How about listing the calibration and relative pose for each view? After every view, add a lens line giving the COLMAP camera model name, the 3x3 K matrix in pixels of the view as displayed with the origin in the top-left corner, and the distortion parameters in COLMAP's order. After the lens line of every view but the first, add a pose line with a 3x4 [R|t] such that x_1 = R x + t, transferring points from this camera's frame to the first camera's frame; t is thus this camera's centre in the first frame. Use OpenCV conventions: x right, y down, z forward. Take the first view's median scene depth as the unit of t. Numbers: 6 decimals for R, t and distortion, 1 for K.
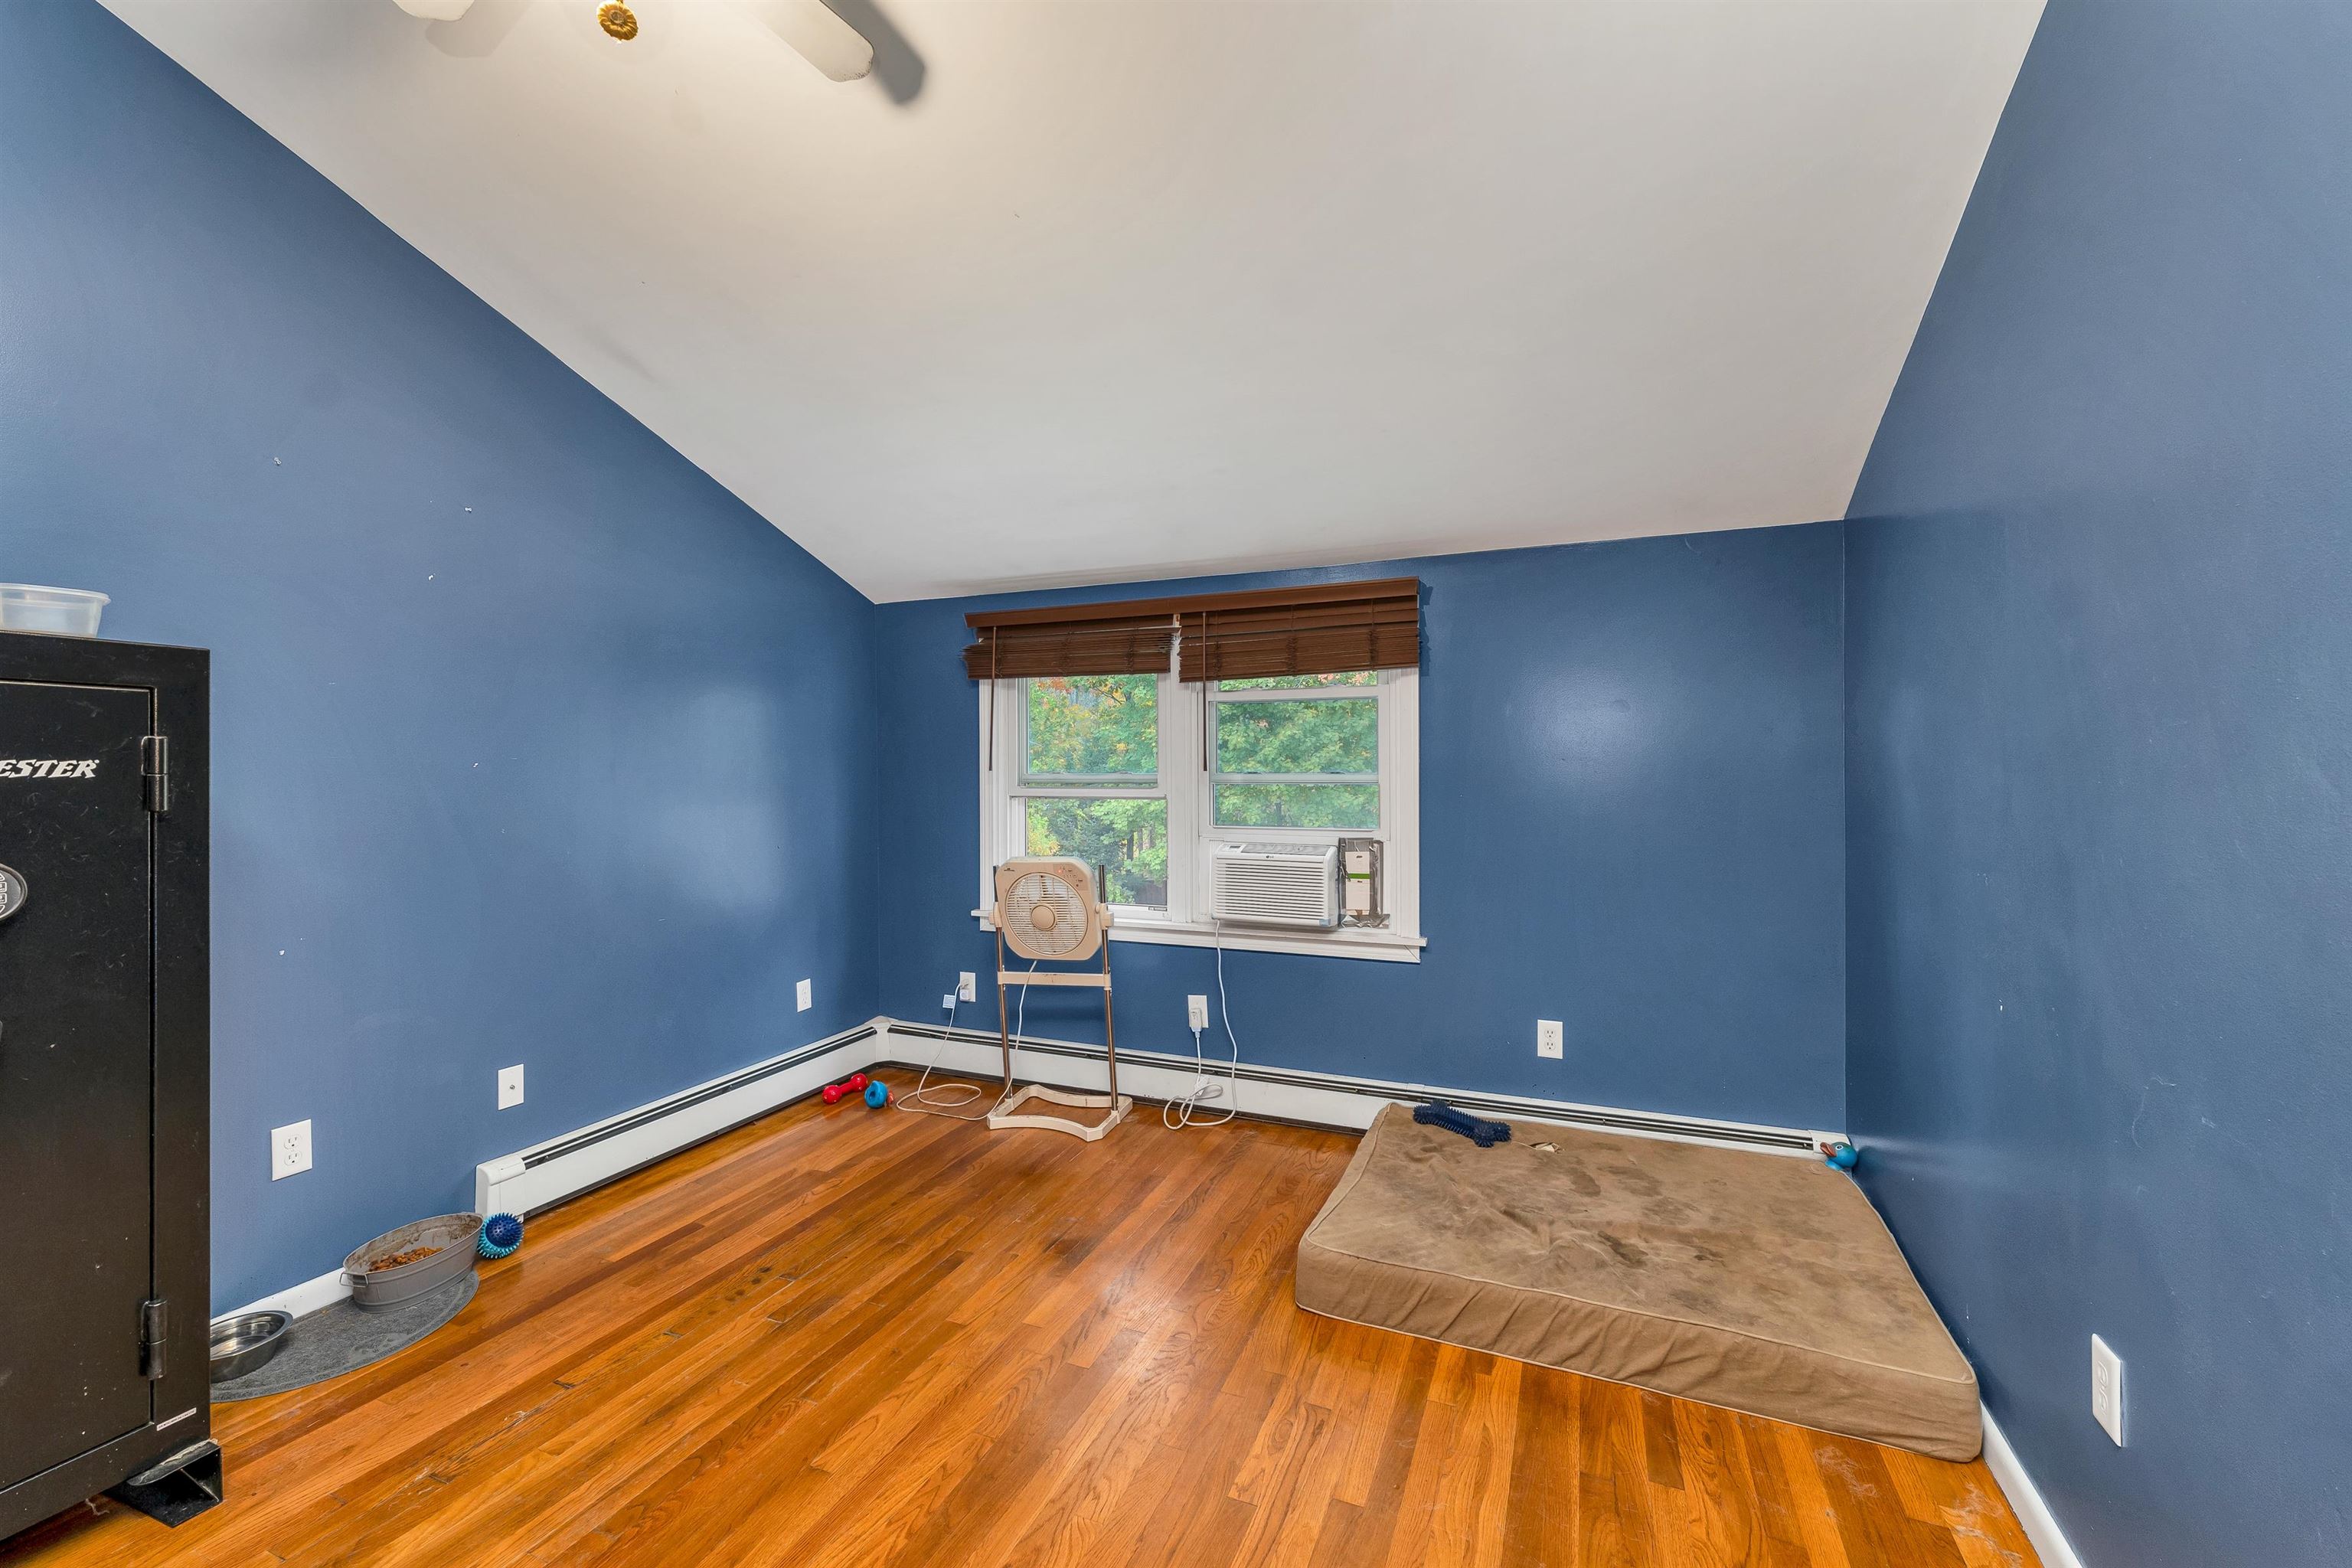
lens RADIAL K [[963.2, 0, 1176.5], [0, 963.2, 769.6], [0, 0, 1]] dist [-0.000632, -0.000192]
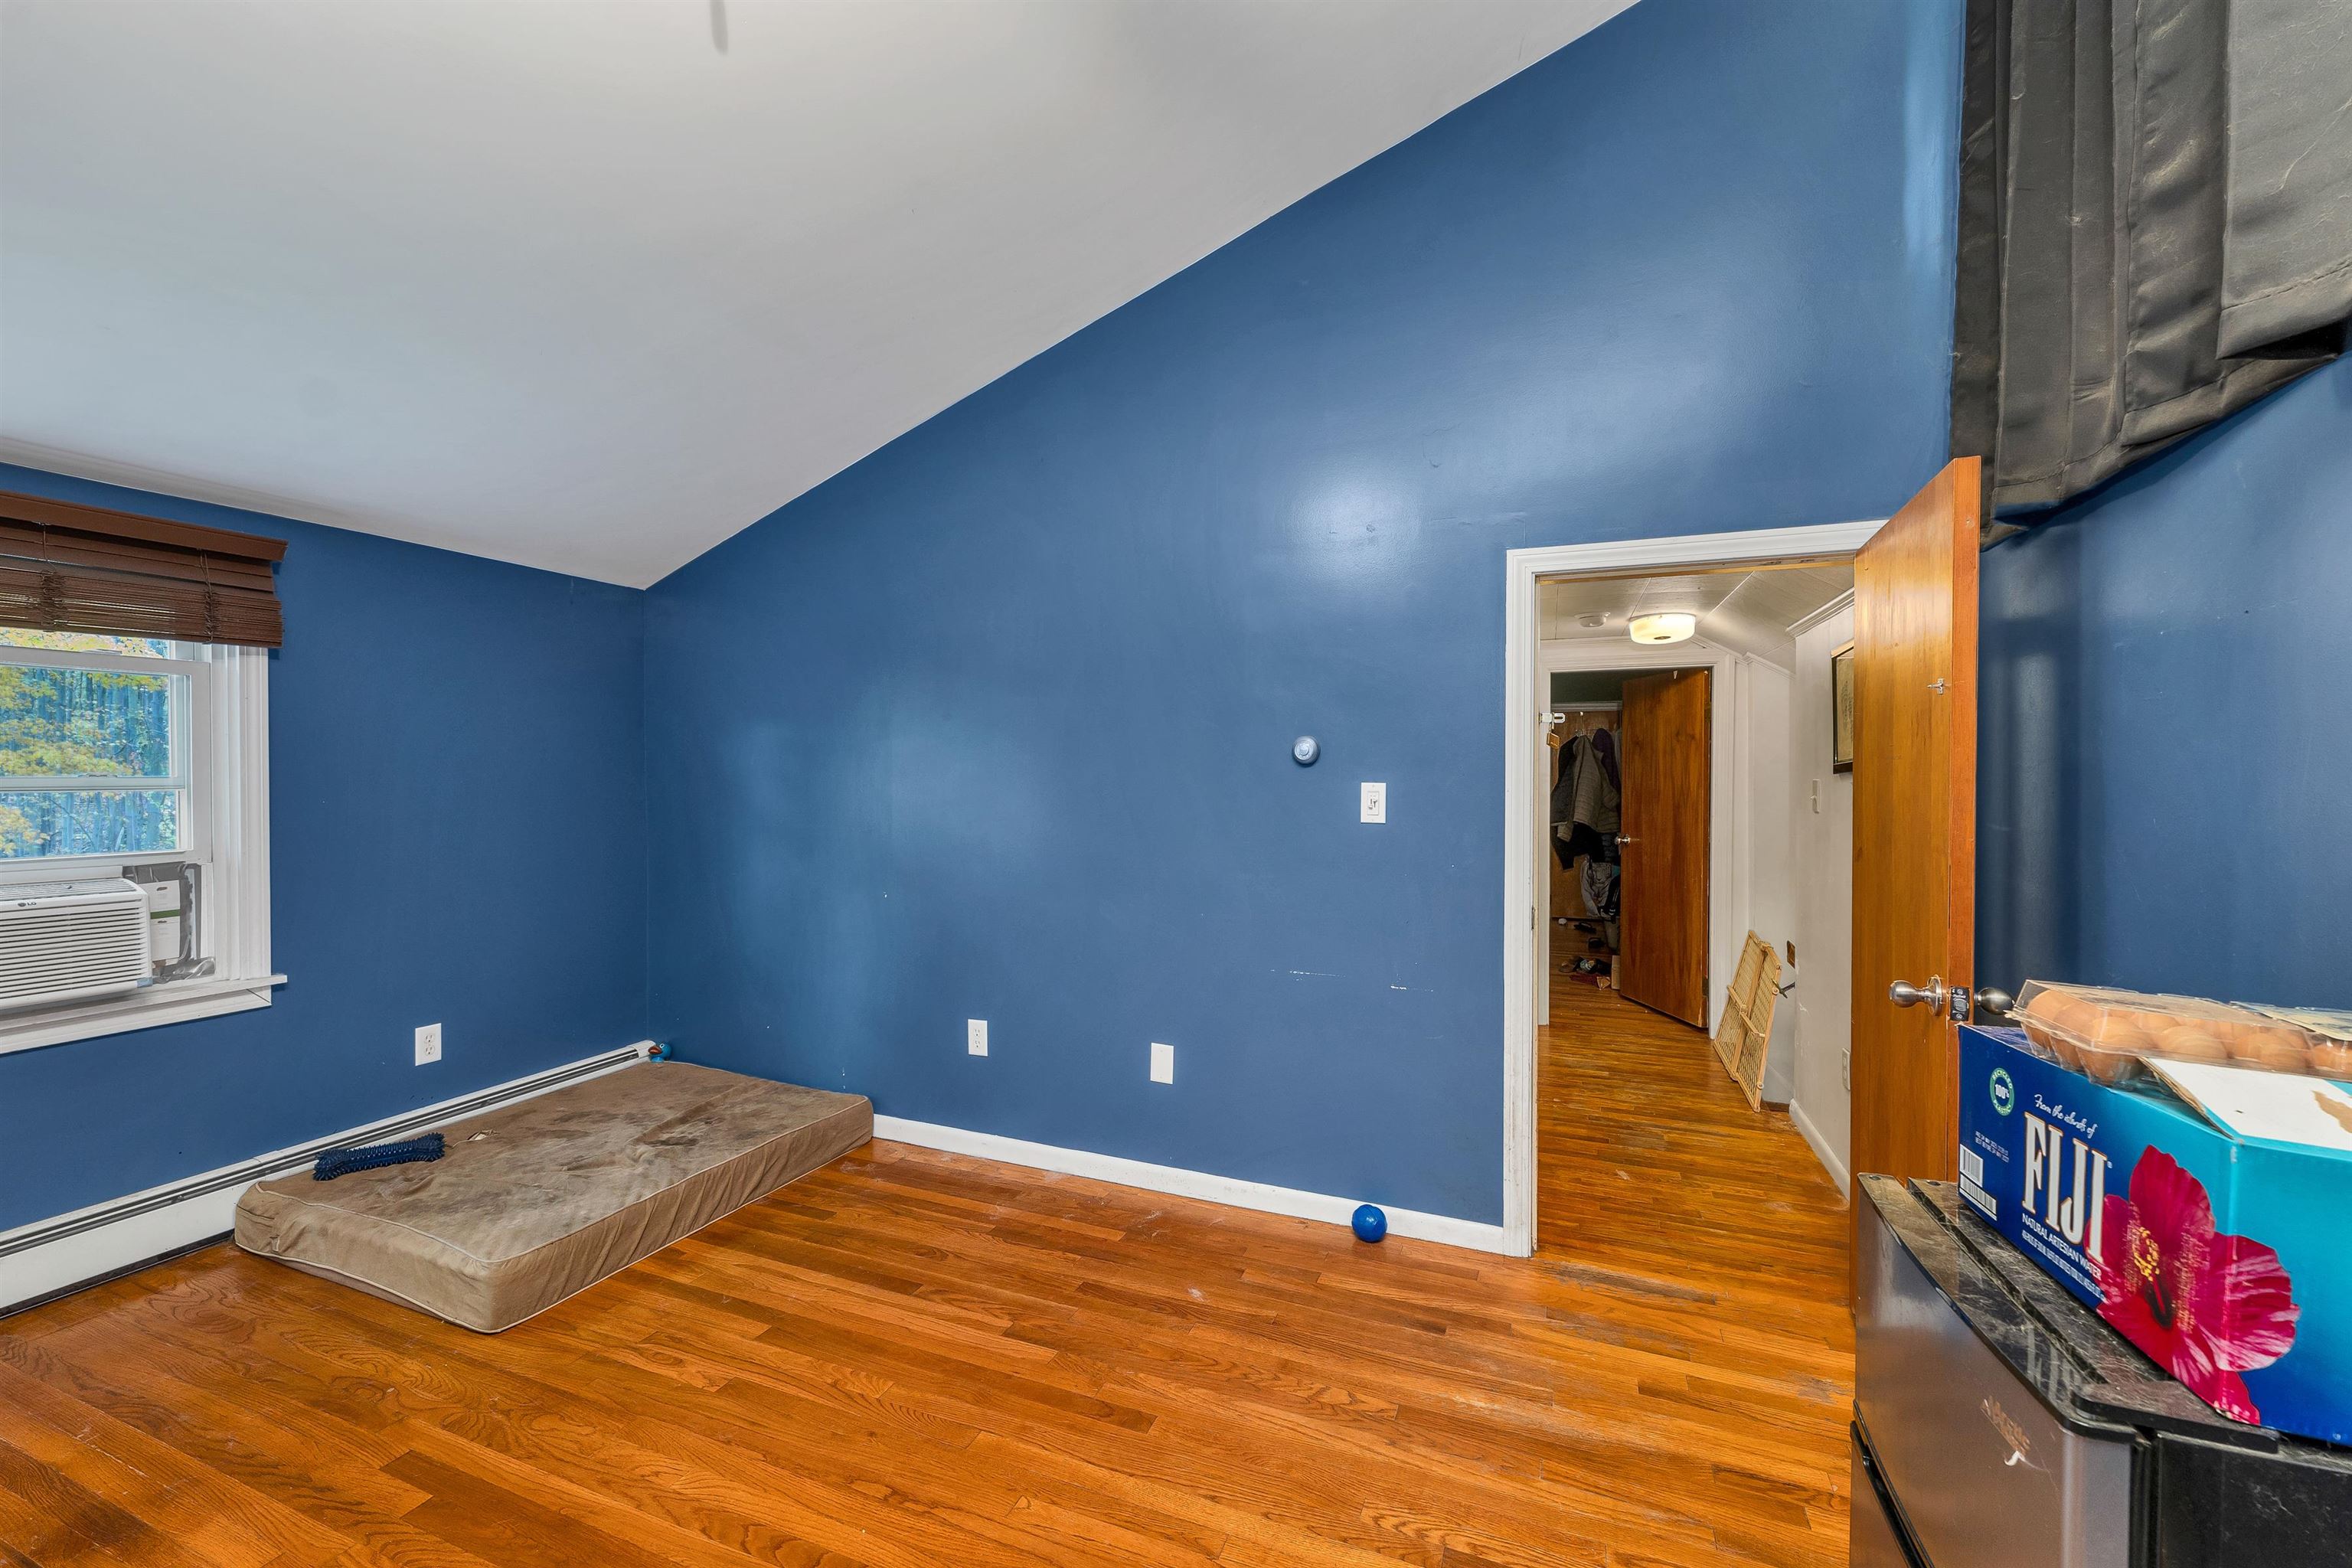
lens RADIAL K [[942.4, 0, 1176.0], [0, 942.4, 784.0], [0, 0, 1]] dist [0.000146, 0.000090]
pose [[-0.017332, -0.008806, 0.999811, -0.638289], [-0.003423, 0.999956, 0.008748, 0.000647], [-0.999844, -0.003270, -0.017361, 0.266386]]
